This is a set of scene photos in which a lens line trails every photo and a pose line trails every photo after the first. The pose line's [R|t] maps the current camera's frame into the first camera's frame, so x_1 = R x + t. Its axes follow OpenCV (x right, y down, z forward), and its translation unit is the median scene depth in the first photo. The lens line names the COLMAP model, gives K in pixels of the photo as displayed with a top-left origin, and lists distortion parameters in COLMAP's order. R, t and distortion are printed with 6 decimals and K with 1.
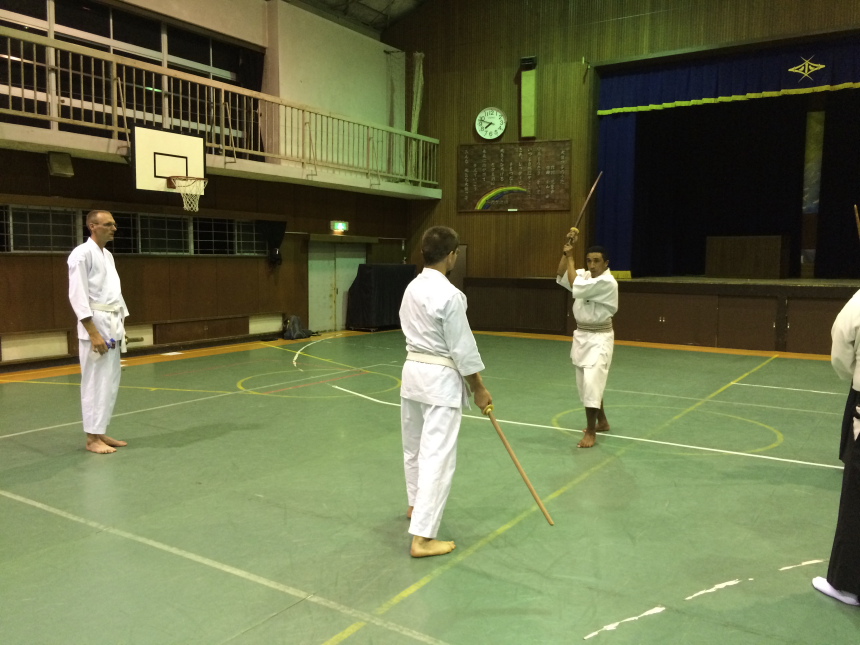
lens RADIAL K [[735.5, 0, 432.0], [0, 735.5, 320.4], [0, 0, 1]] dist [0.083470, -0.110449]
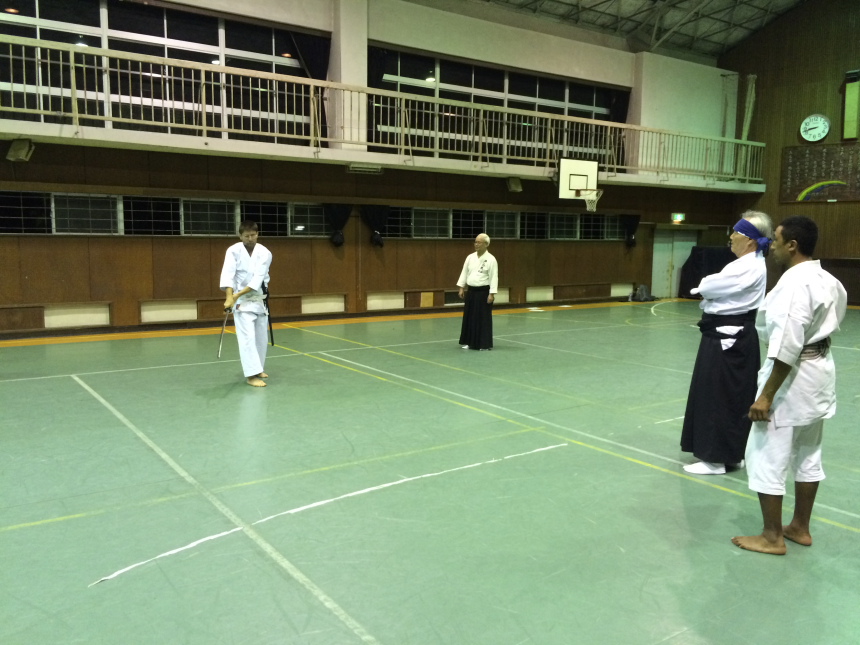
lens RADIAL K [[728.3, 0, 430.0], [0, 728.3, 322.5], [0, 0, 1]] dist [0.073147, -0.092571]
pose [[0.926740, 0.041149, -0.373442, -0.040989], [-0.032597, 0.999042, 0.029190, 0.034550], [0.374285, -0.014878, 0.927194, -0.369078]]
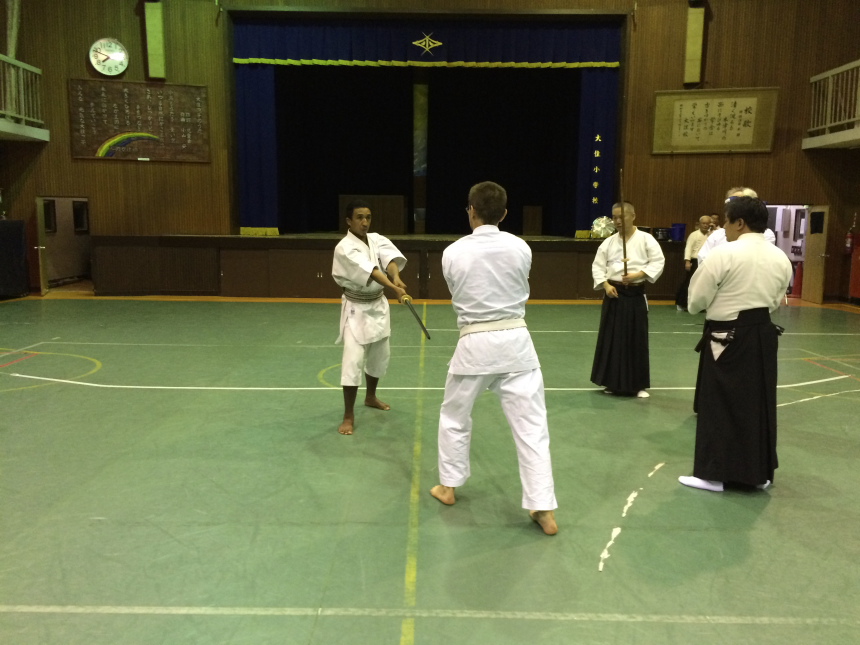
lens RADIAL K [[735.5, 0, 432.0], [0, 735.5, 320.4], [0, 0, 1]] dist [0.083470, -0.110449]
pose [[0.834977, -0.074731, 0.545188, -0.115500], [0.043417, 0.996594, 0.070111, -0.003422], [-0.548570, -0.034871, 0.835377, 0.053030]]
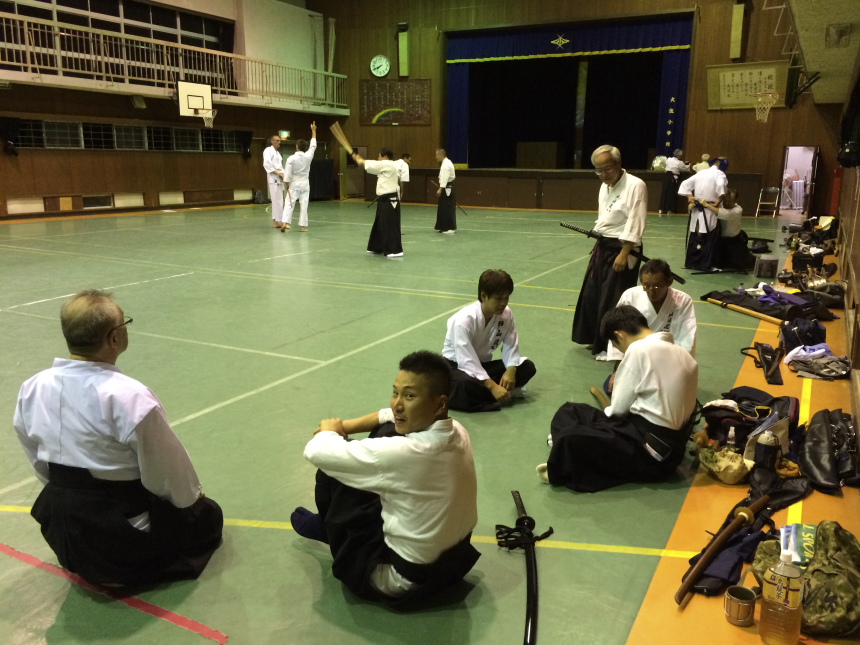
lens RADIAL K [[728.3, 0, 430.0], [0, 728.3, 322.5], [0, 0, 1]] dist [0.073147, -0.092571]
pose [[0.995528, -0.017975, 0.092742, 0.034114], [0.005233, 0.990716, 0.135847, 0.062870], [-0.094323, -0.134754, 0.986380, -0.654545]]
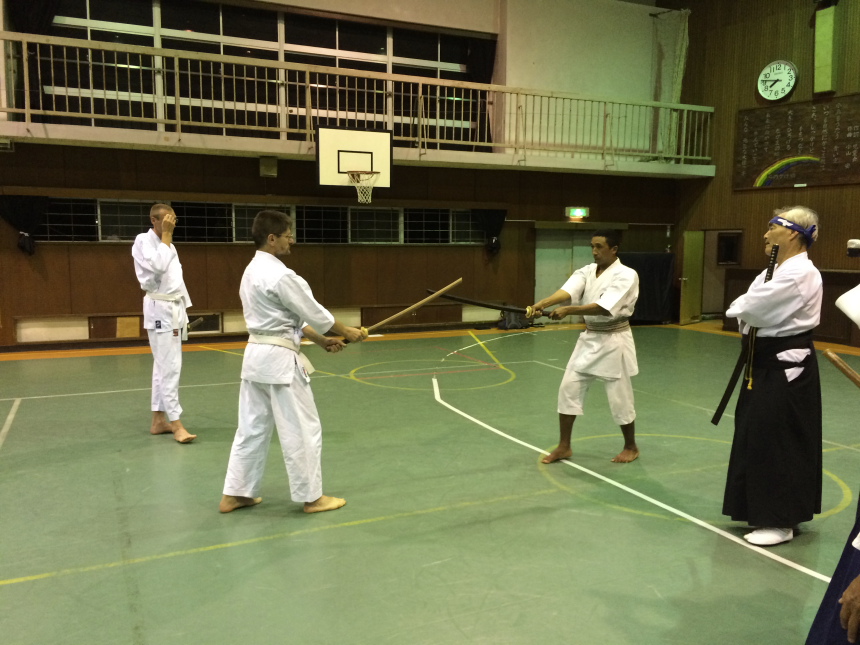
lens RADIAL K [[748.3, 0, 430.0], [0, 748.3, 322.5], [0, 0, 1]] dist [0.078022, -0.092428]
pose [[0.846827, 0.051764, -0.529344, 0.233791], [-0.043131, 0.998658, 0.028658, -0.007254], [0.530117, -0.001438, 0.847923, 0.092221]]
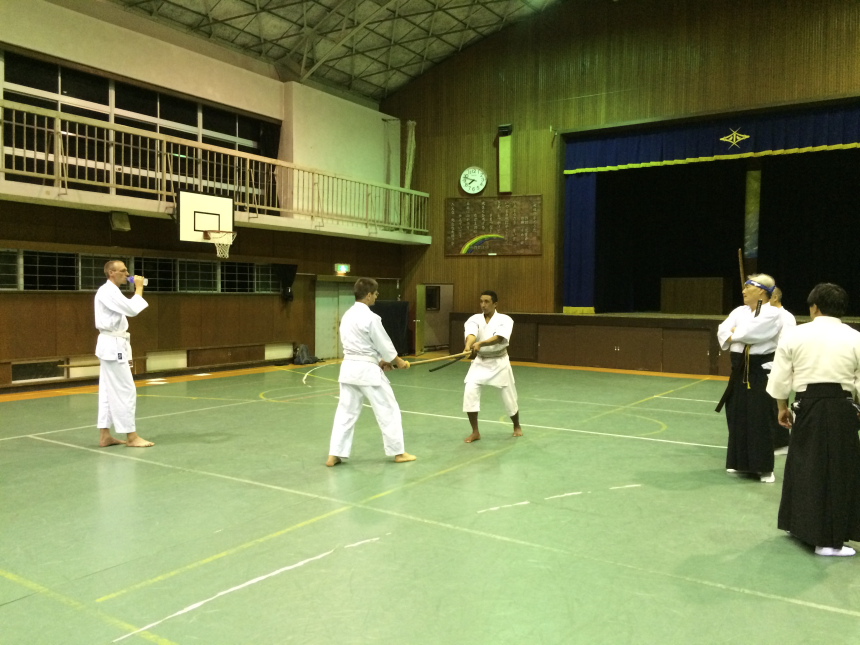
lens RADIAL K [[735.5, 0, 432.0], [0, 735.5, 320.4], [0, 0, 1]] dist [0.083470, -0.110449]
pose [[0.999988, 0.002215, -0.004369, 0.021827], [-0.002432, 0.998735, -0.050234, 0.012985], [0.004253, 0.050244, 0.998728, -0.160697]]
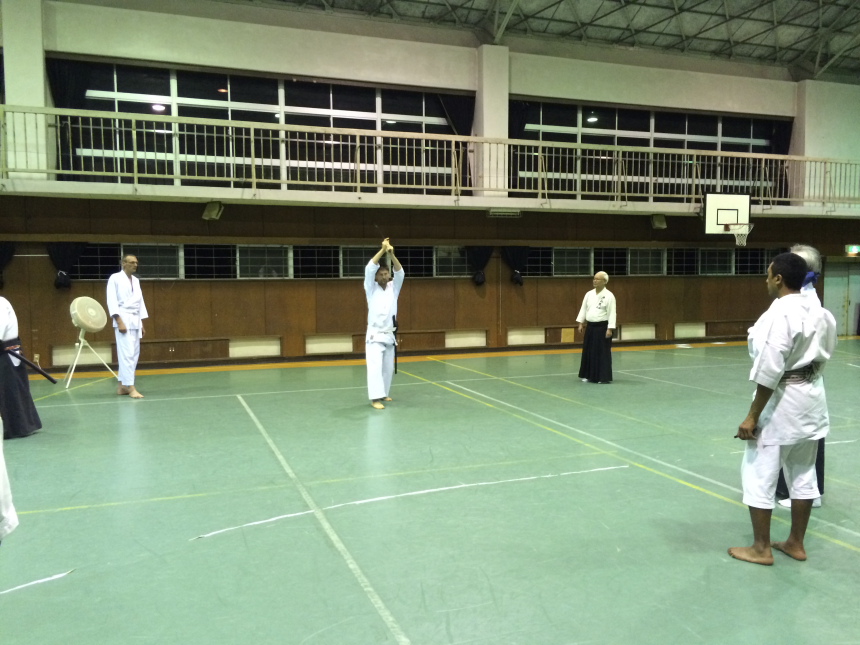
lens RADIAL K [[725.8, 0, 430.3], [0, 725.8, 324.7], [0, 0, 1]] dist [0.071062, -0.086495]
pose [[0.802876, 0.022400, -0.595725, 0.039872], [-0.036561, 0.999263, -0.011701, 0.036497], [0.595023, 0.031175, 0.803104, -0.386729]]
